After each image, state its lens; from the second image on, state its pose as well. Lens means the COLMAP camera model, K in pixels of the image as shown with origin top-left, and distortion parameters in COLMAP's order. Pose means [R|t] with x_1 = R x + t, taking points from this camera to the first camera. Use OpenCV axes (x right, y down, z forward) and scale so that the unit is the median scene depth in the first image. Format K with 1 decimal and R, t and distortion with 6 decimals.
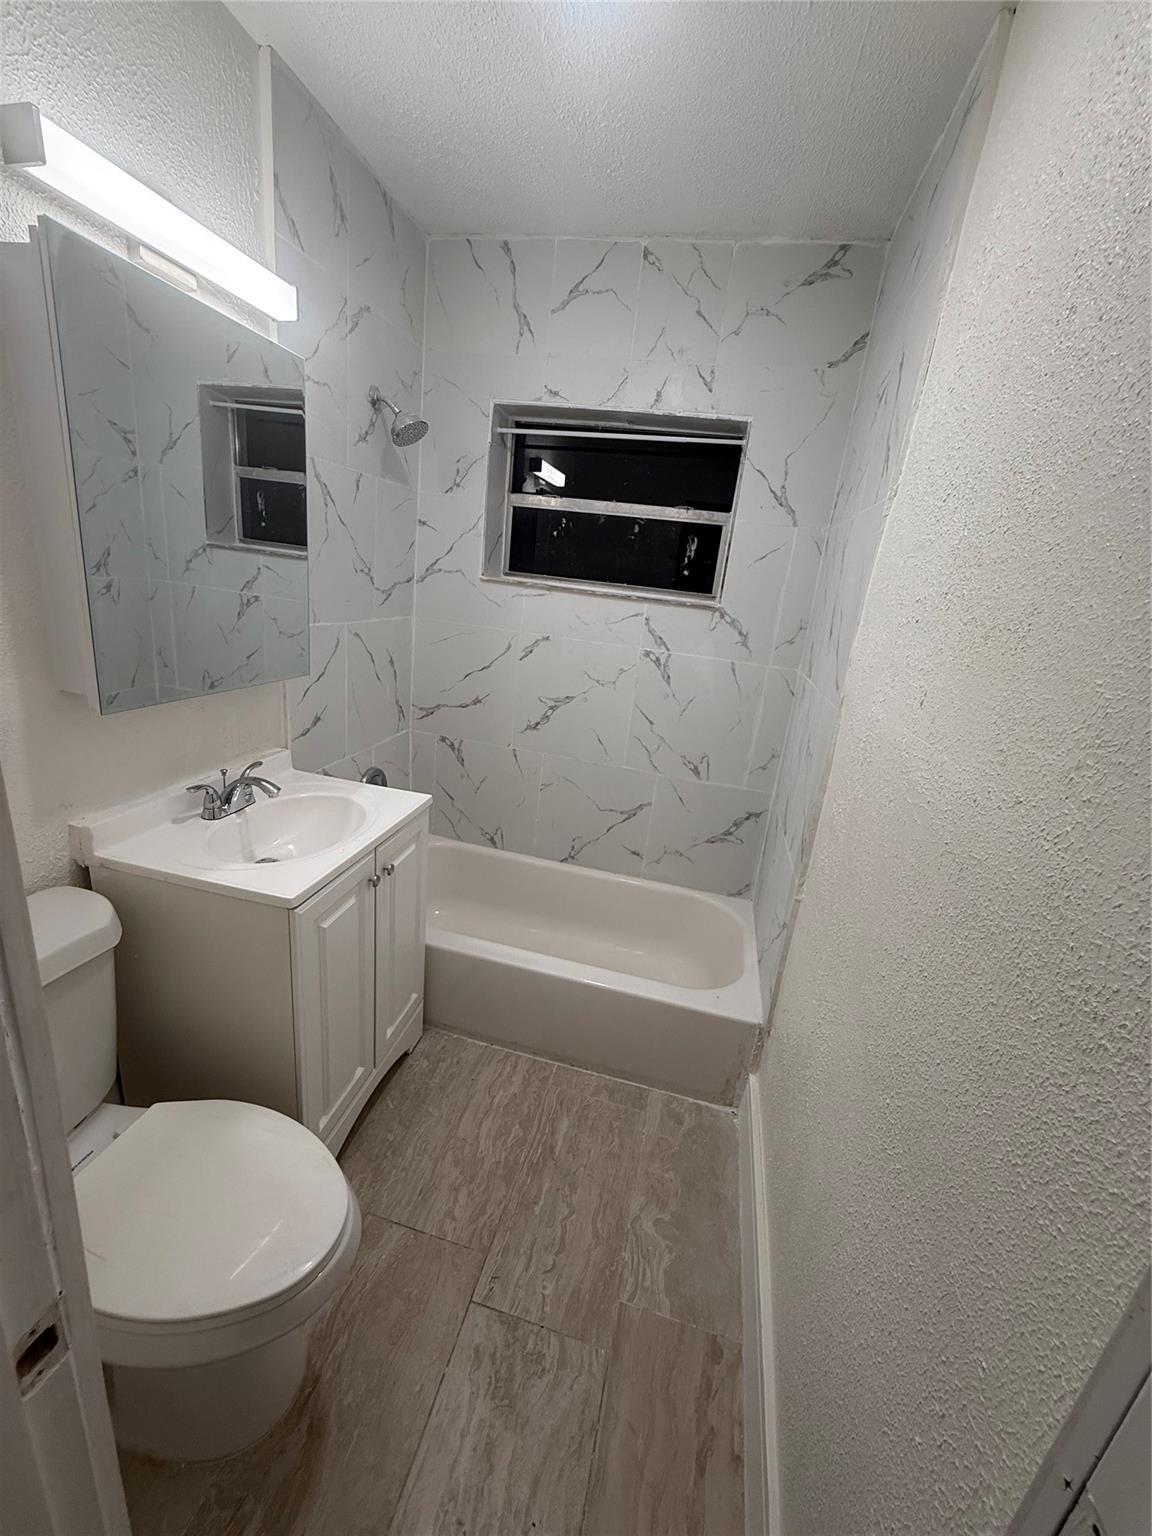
lens RADIAL K [[613.8, 0, 576.8], [0, 613.8, 765.1], [0, 0, 1]] dist [0.001588, -0.000114]
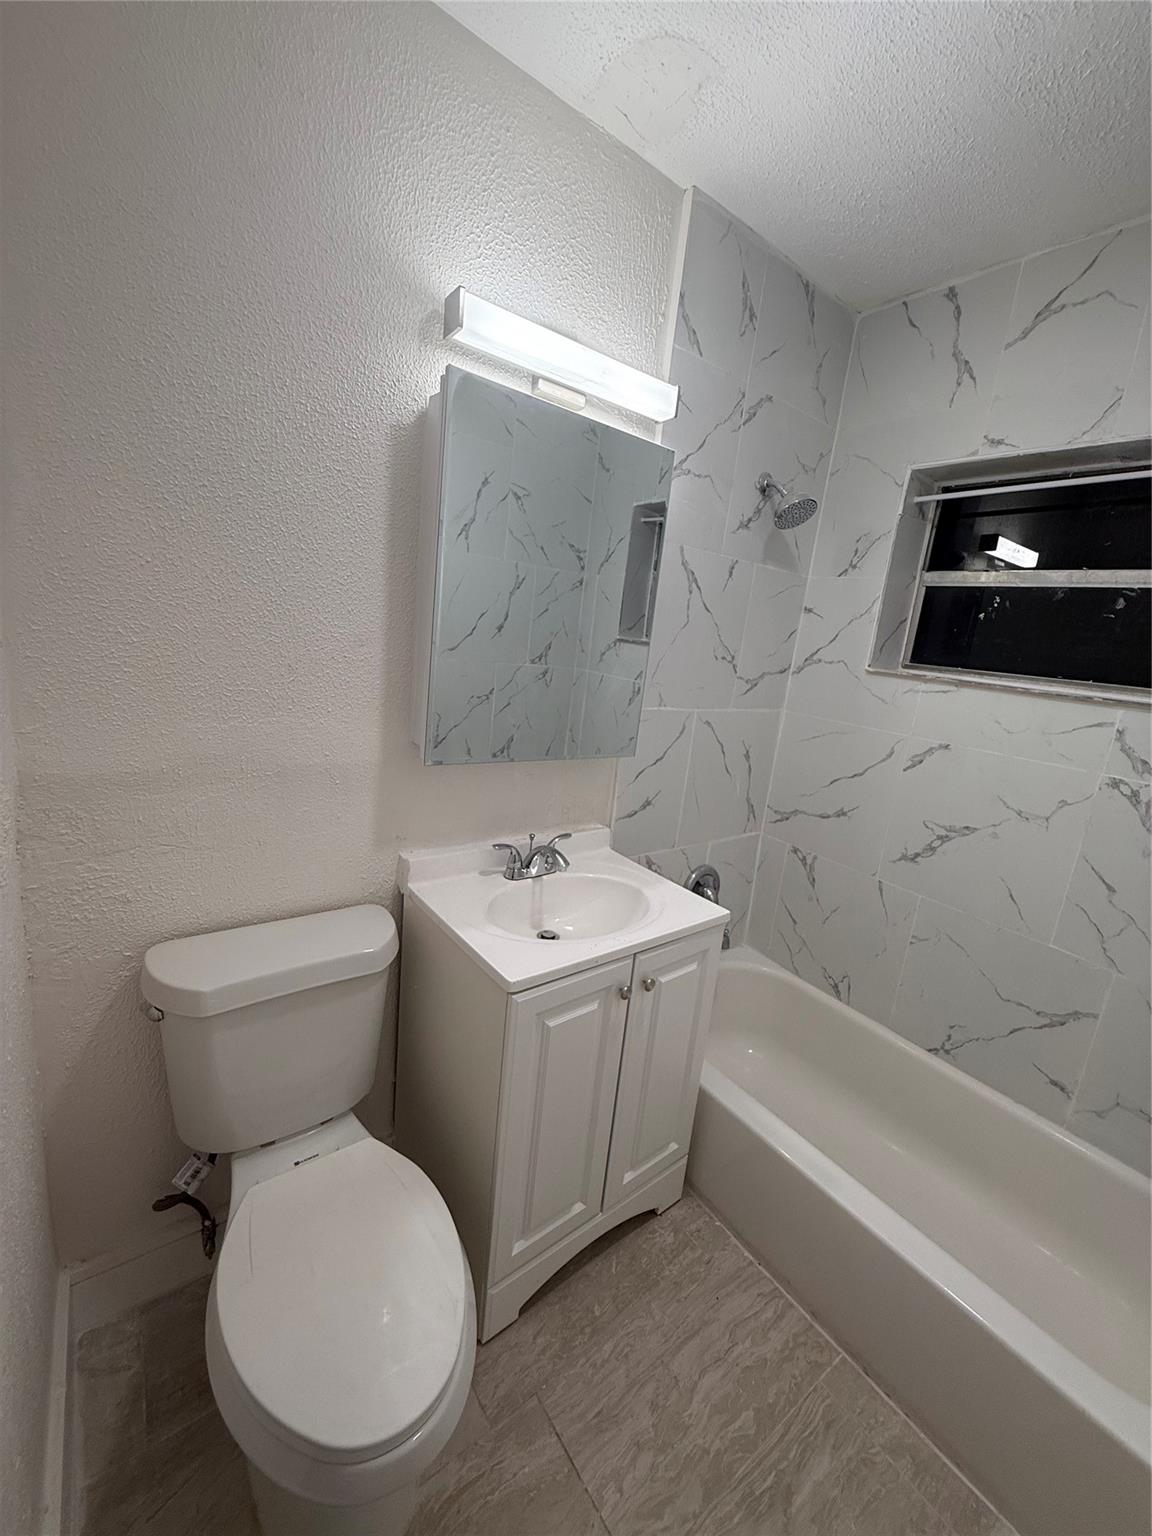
lens RADIAL K [[613.8, 0, 576.8], [0, 613.8, 765.1], [0, 0, 1]] dist [0.001588, -0.000114]
pose [[0.770995, 0.111854, -0.626941, 0.094911], [-0.212245, 0.973303, -0.087364, -0.025005], [0.600431, 0.200422, 0.774153, 0.168587]]
